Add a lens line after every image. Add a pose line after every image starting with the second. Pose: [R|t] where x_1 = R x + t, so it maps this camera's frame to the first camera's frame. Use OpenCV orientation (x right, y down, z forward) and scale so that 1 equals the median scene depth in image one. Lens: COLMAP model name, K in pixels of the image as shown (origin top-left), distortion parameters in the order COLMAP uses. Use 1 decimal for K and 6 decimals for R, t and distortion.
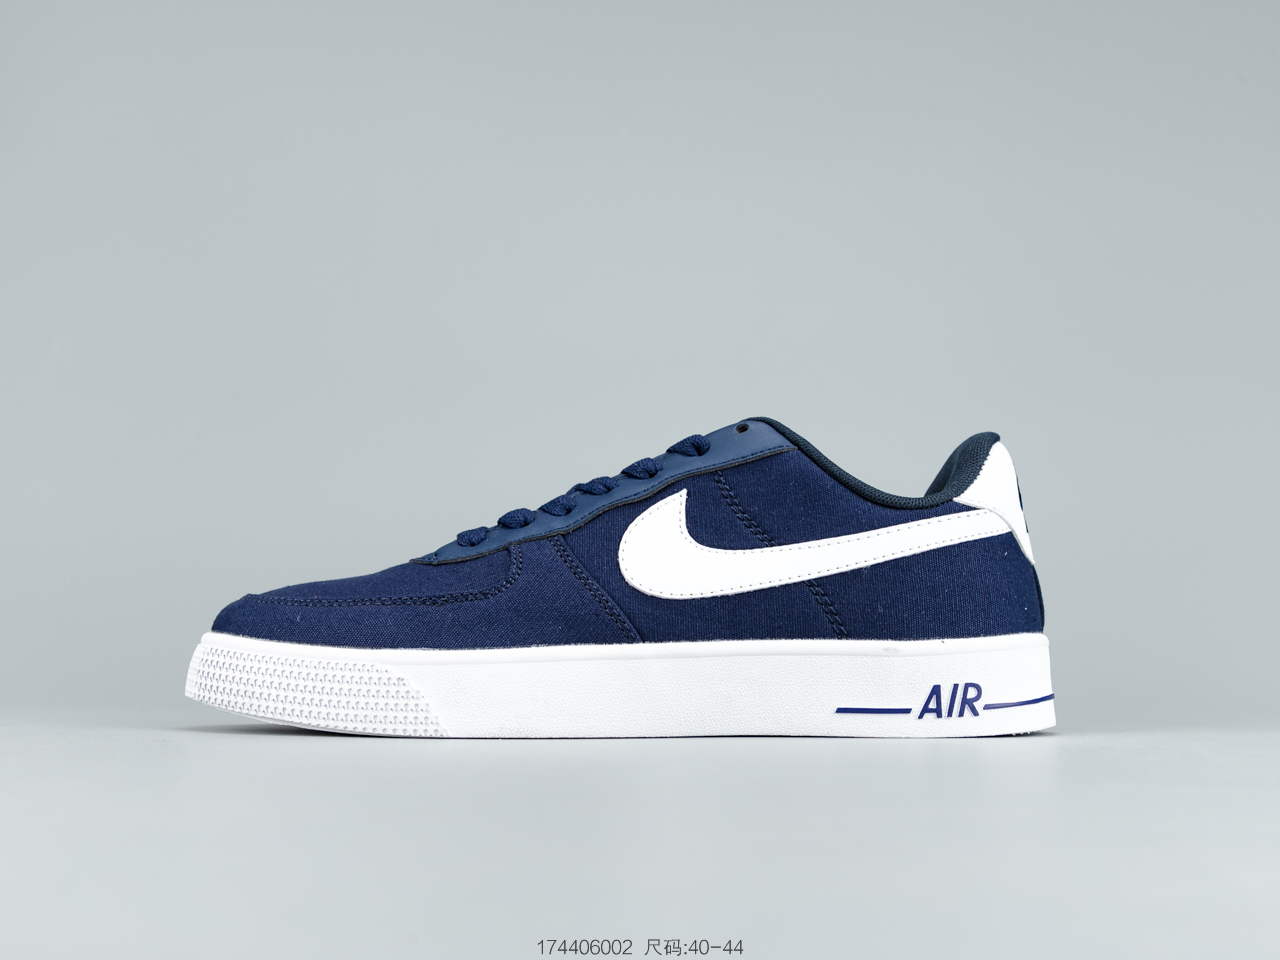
lens RADIAL K [[1375.8, 0, 643.5], [0, 1375.8, 484.5], [0, 0, 1]] dist [0.016927, 0.000000]
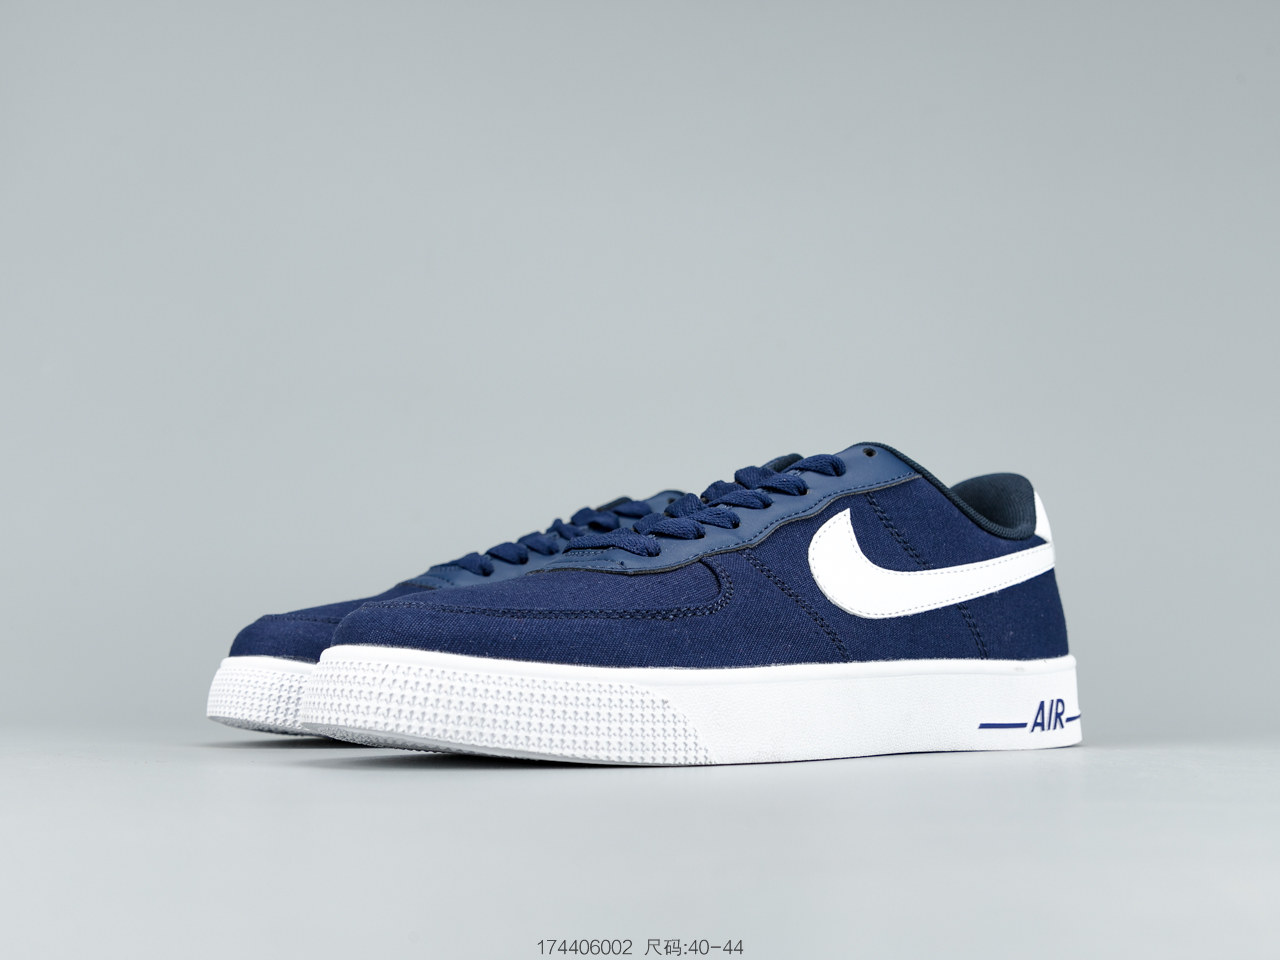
lens RADIAL K [[1375.8, 0, 631.2], [0, 1375.8, 487.0], [0, 0, 1]] dist [0.016927, 0.000000]
pose [[0.843323, 0.070754, 0.532728, -0.667217], [-0.067217, 0.997398, -0.026061, 0.025382], [-0.533186, -0.013831, 0.845885, 0.243152]]
